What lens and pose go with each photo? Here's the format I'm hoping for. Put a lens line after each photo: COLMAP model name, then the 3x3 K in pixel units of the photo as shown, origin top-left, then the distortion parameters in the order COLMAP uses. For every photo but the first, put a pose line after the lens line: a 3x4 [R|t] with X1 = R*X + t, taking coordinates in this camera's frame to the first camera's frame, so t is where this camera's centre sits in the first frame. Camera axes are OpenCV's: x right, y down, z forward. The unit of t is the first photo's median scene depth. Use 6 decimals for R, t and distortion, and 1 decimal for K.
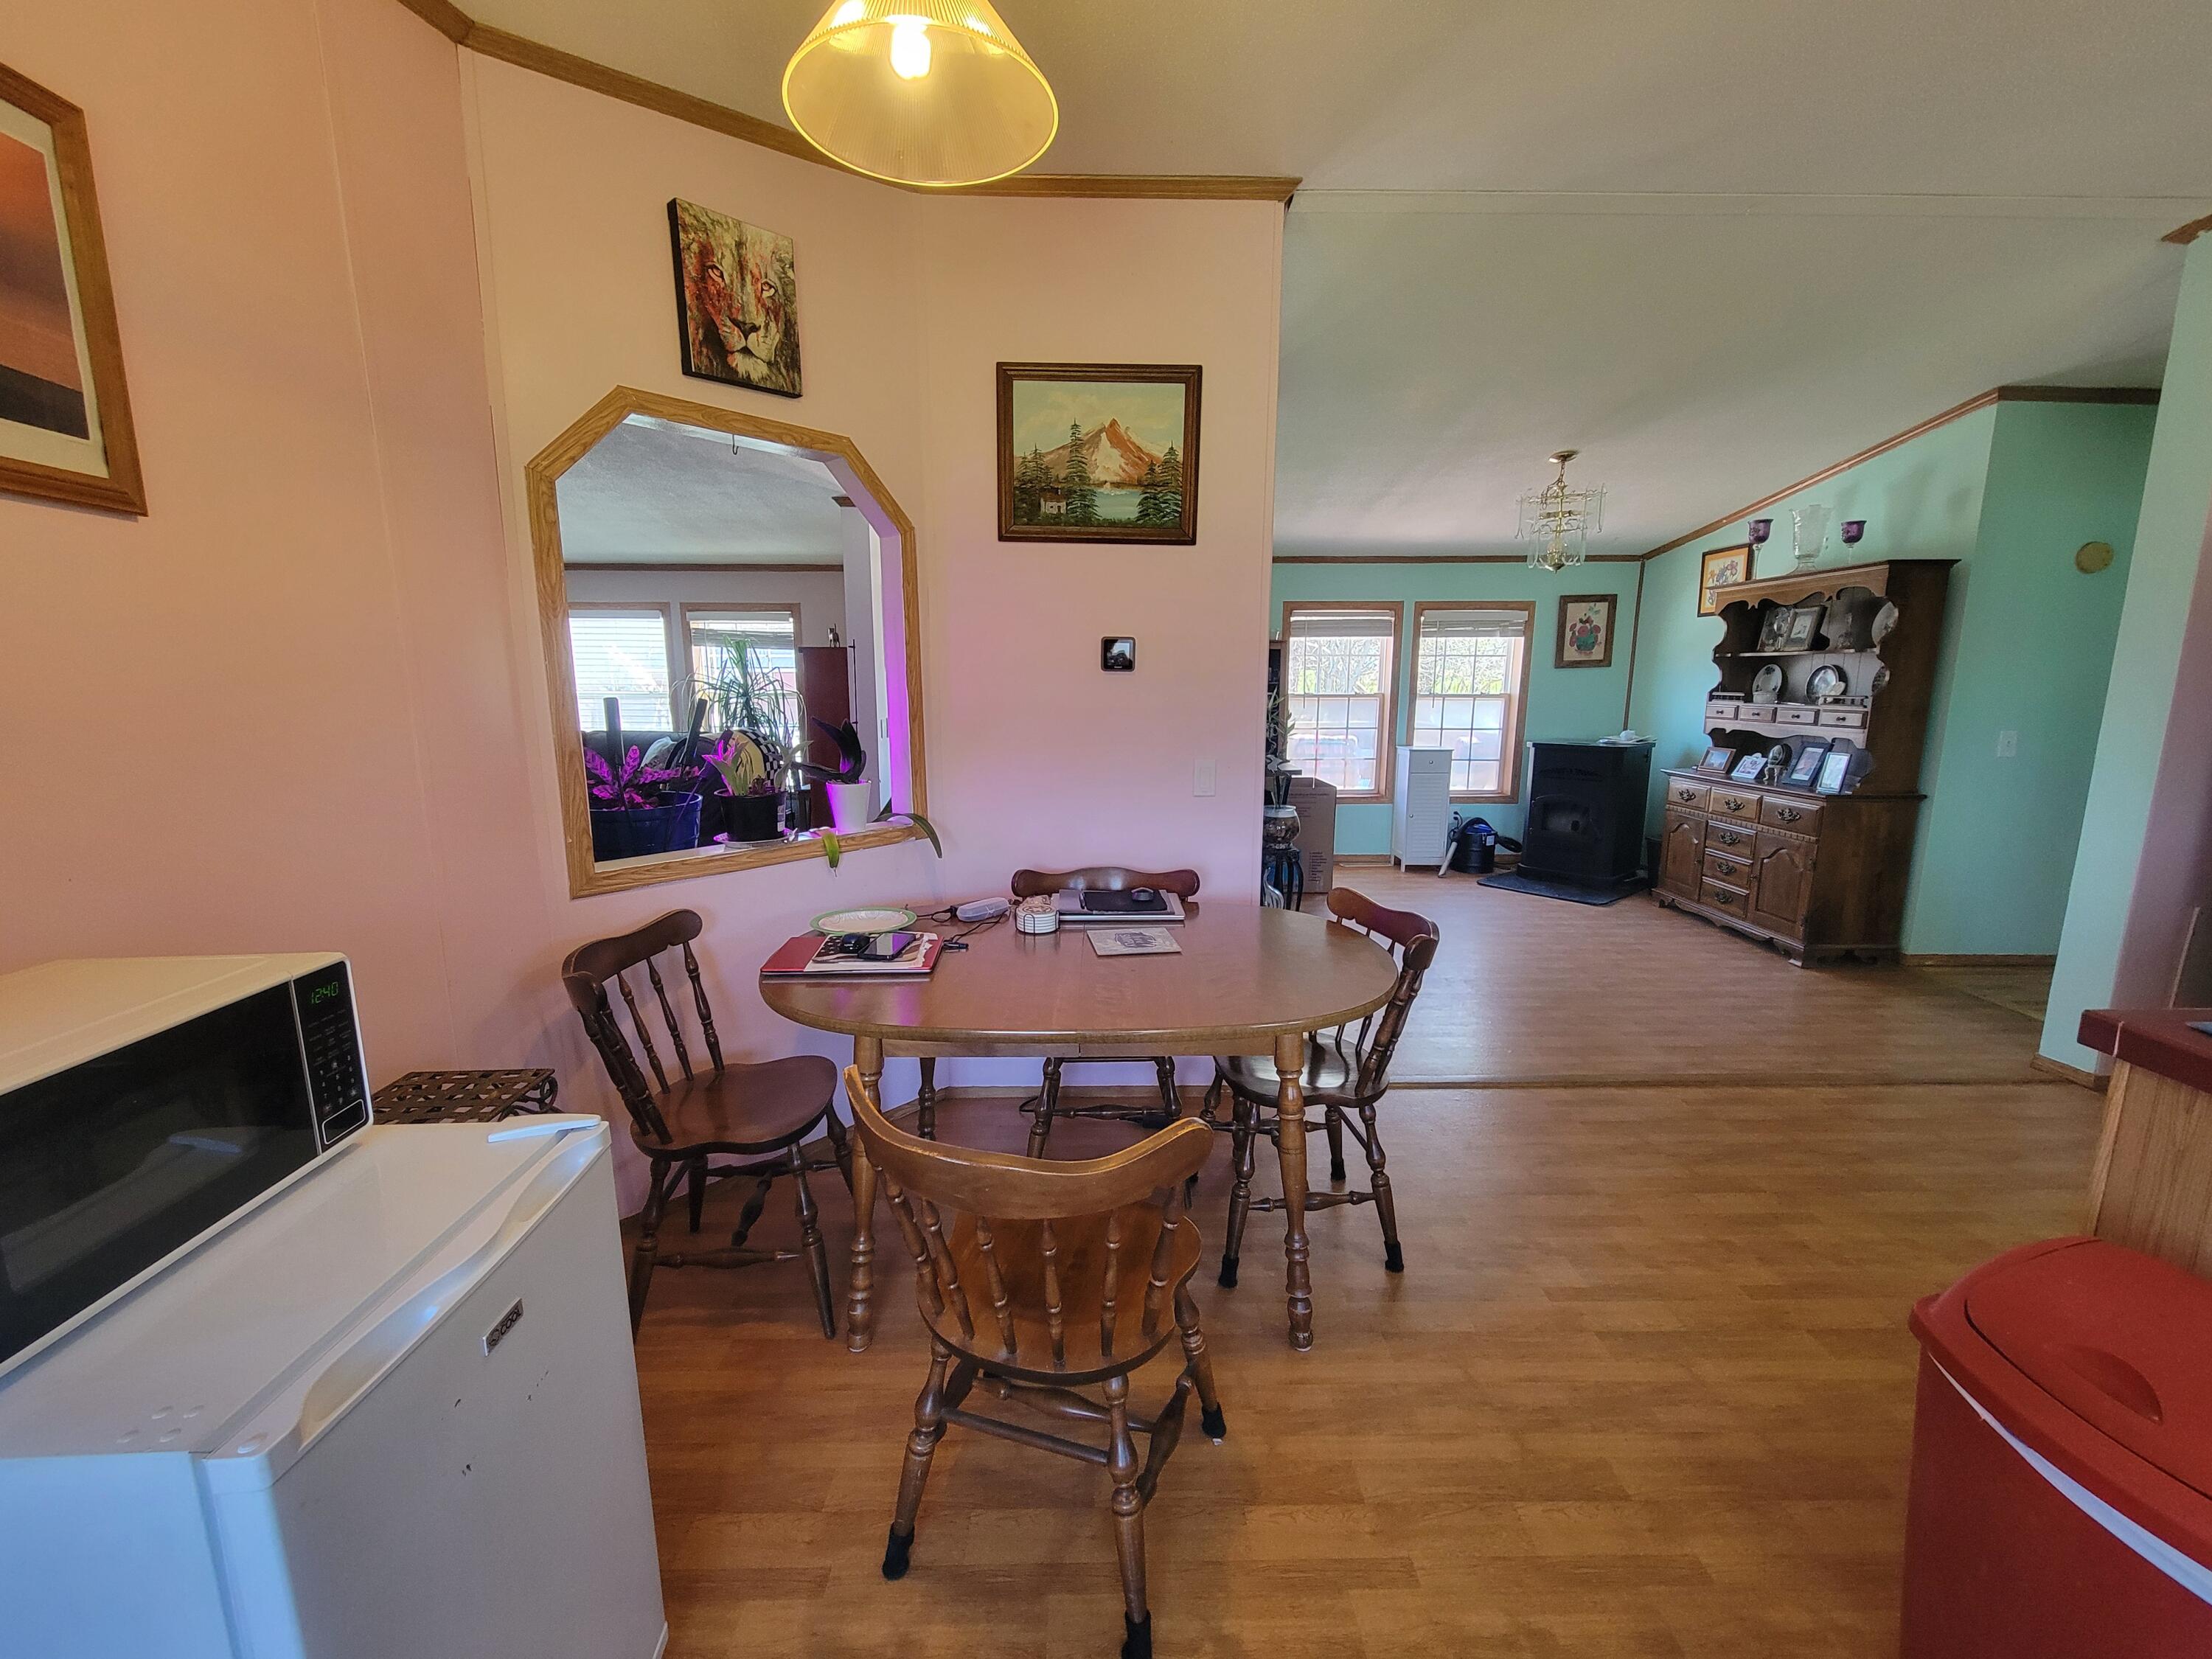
lens RADIAL K [[895.8, 0, 1101.9], [0, 895.8, 833.3], [0, 0, 1]] dist [-0.007506, -0.000208]
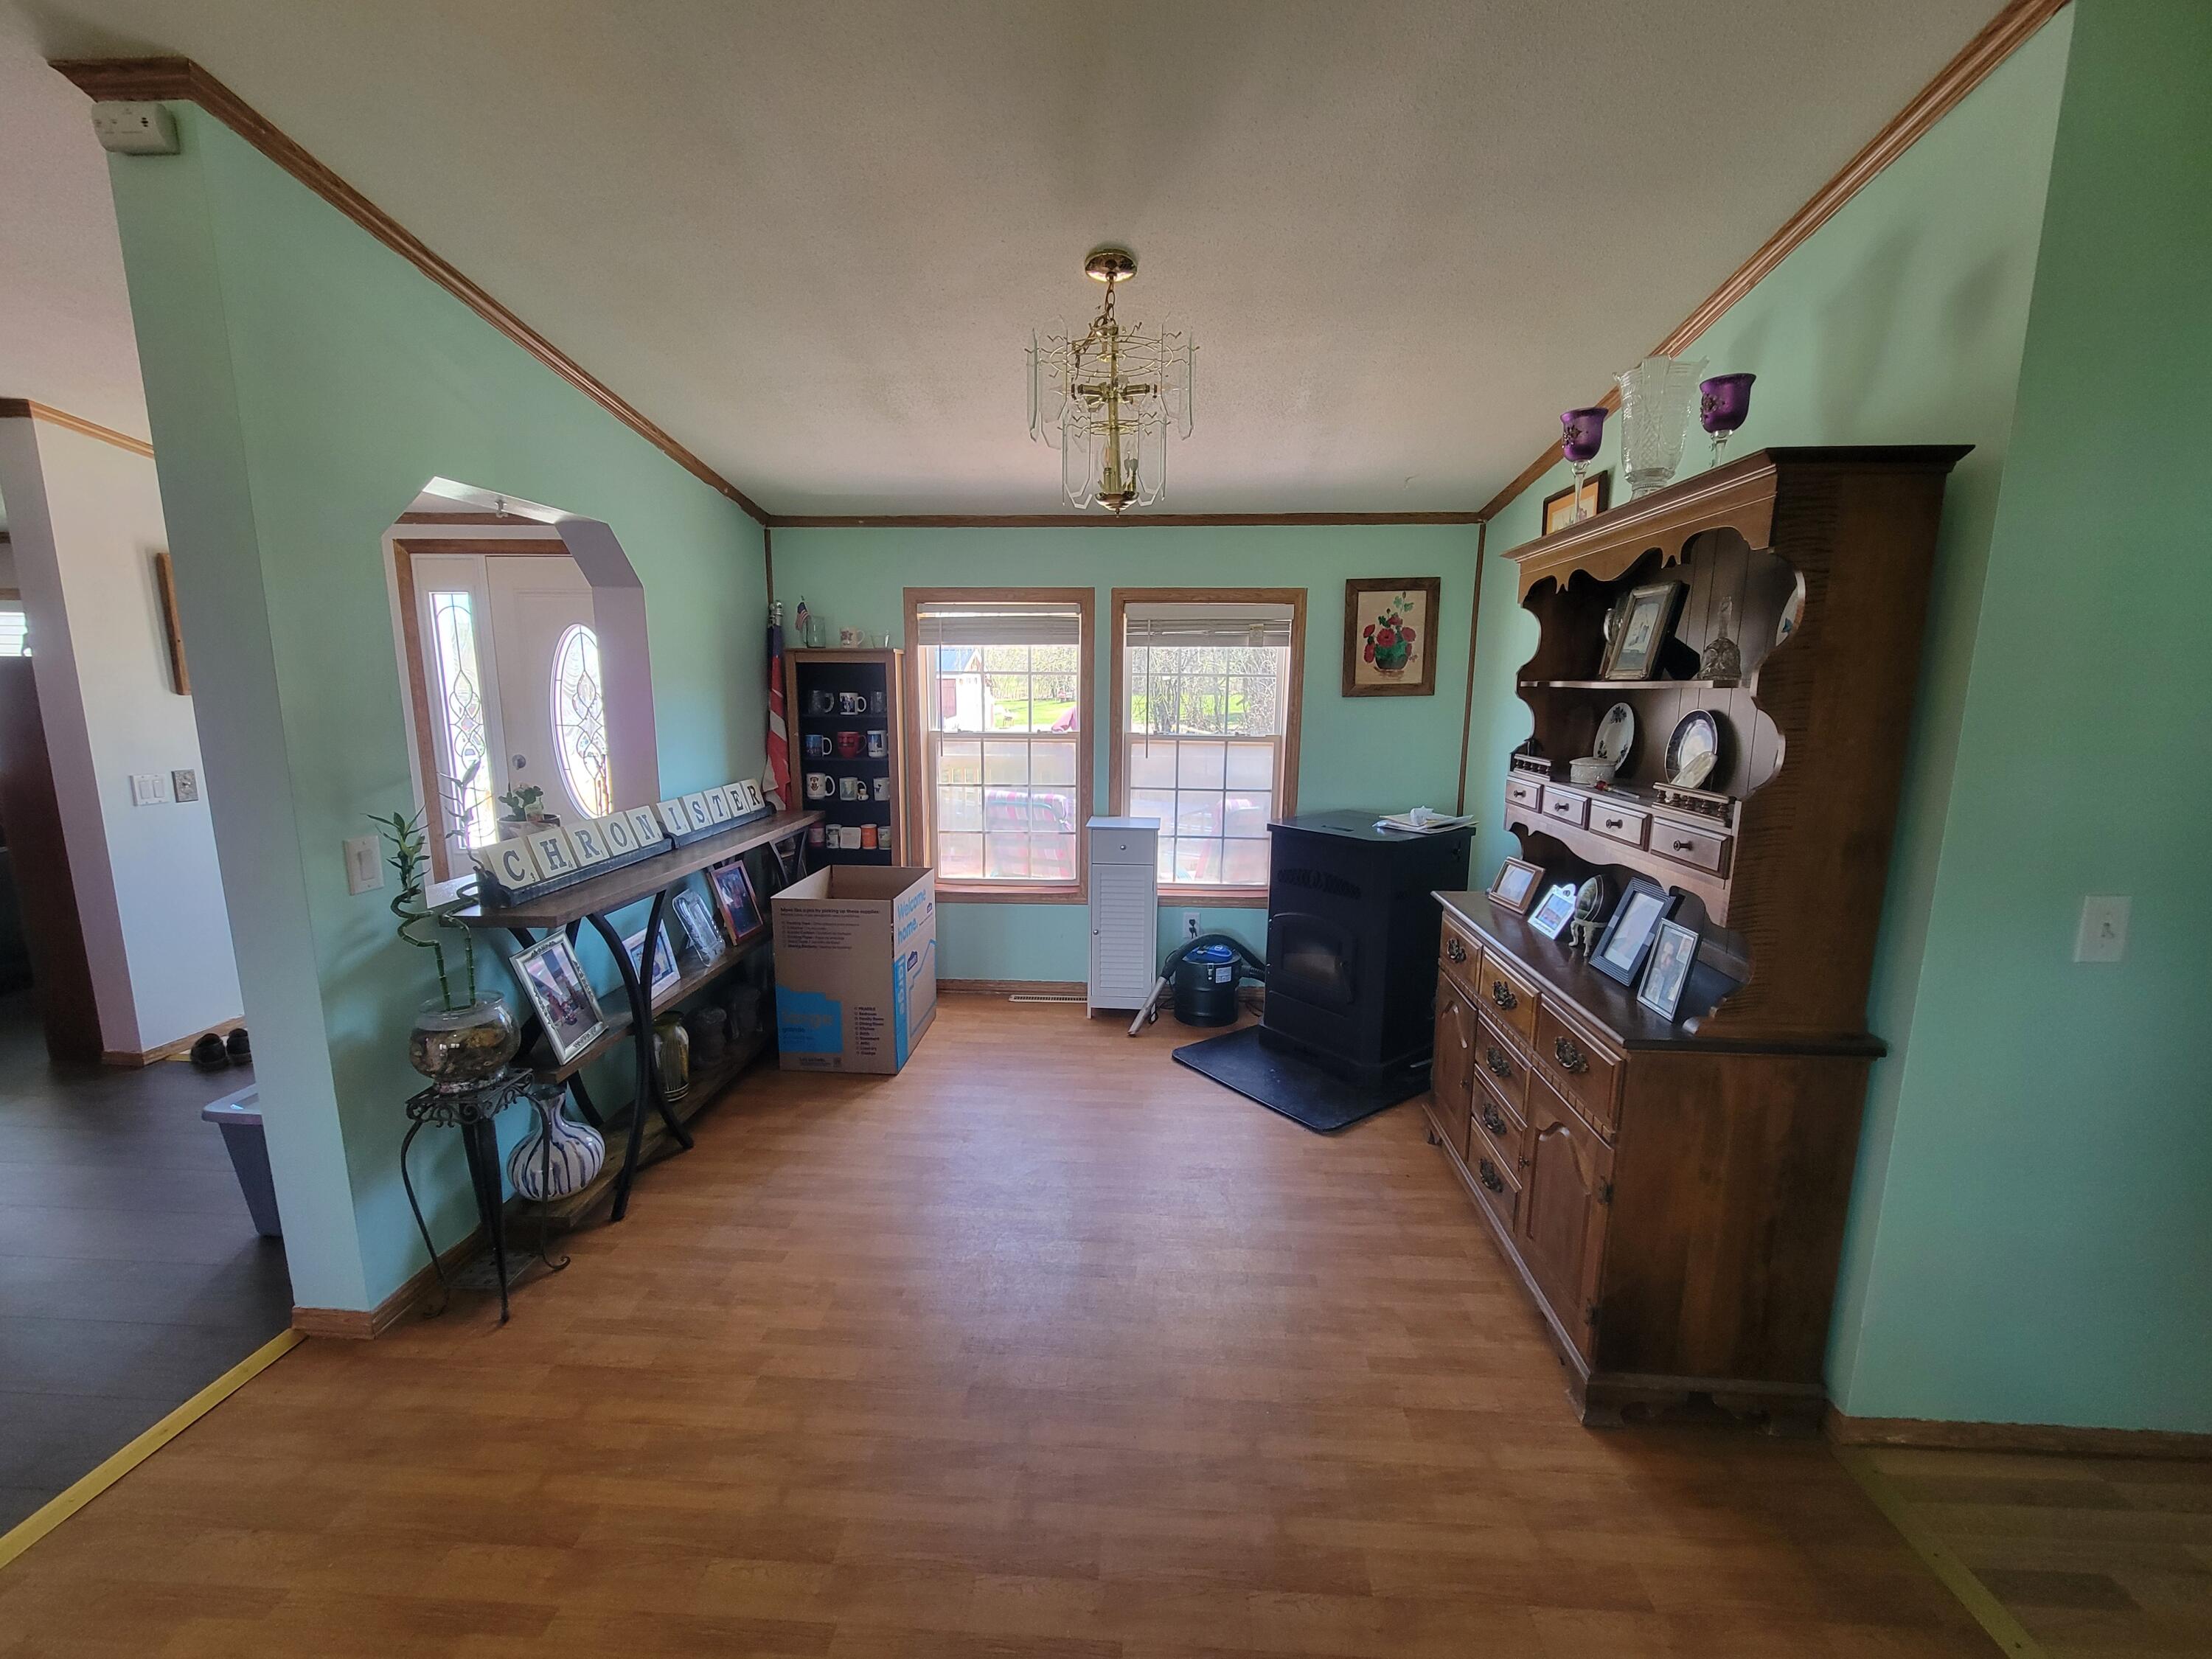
lens RADIAL K [[895.8, 0, 1105.4], [0, 895.8, 829.7], [0, 0, 1]] dist [-0.007506, -0.000208]
pose [[0.997363, 0.022821, -0.068891, 0.421148], [-0.023619, 0.999663, -0.010788, -0.089412], [0.068622, 0.012387, 0.997566, 0.403407]]
